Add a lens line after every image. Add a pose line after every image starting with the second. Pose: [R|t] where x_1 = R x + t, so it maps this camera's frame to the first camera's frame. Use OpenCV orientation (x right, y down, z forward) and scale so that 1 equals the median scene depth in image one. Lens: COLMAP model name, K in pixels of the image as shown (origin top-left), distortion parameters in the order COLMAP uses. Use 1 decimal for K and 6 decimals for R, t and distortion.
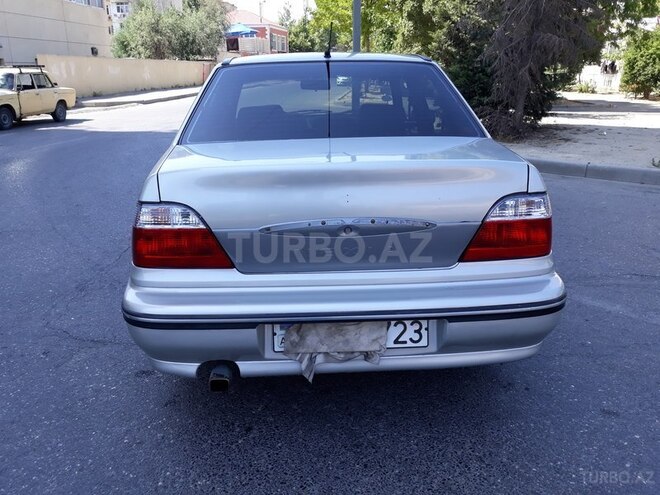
lens RADIAL K [[558.8, 0, 327.6], [0, 558.8, 245.0], [0, 0, 1]] dist [0.007640, -0.020197]
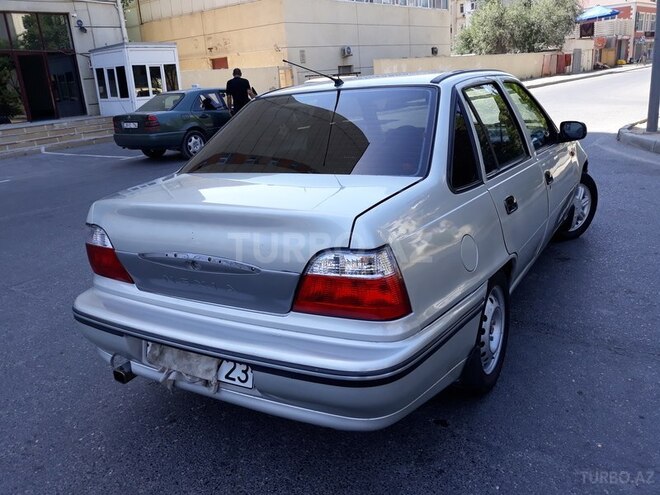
lens RADIAL K [[558.8, 0, 328.3], [0, 558.8, 248.5], [0, 0, 1]] dist [0.007640, -0.020197]
pose [[0.827923, 0.111037, -0.549741, 0.780446], [-0.100986, 0.993699, 0.048621, -0.126933], [0.551676, 0.015262, 0.833919, 0.219600]]
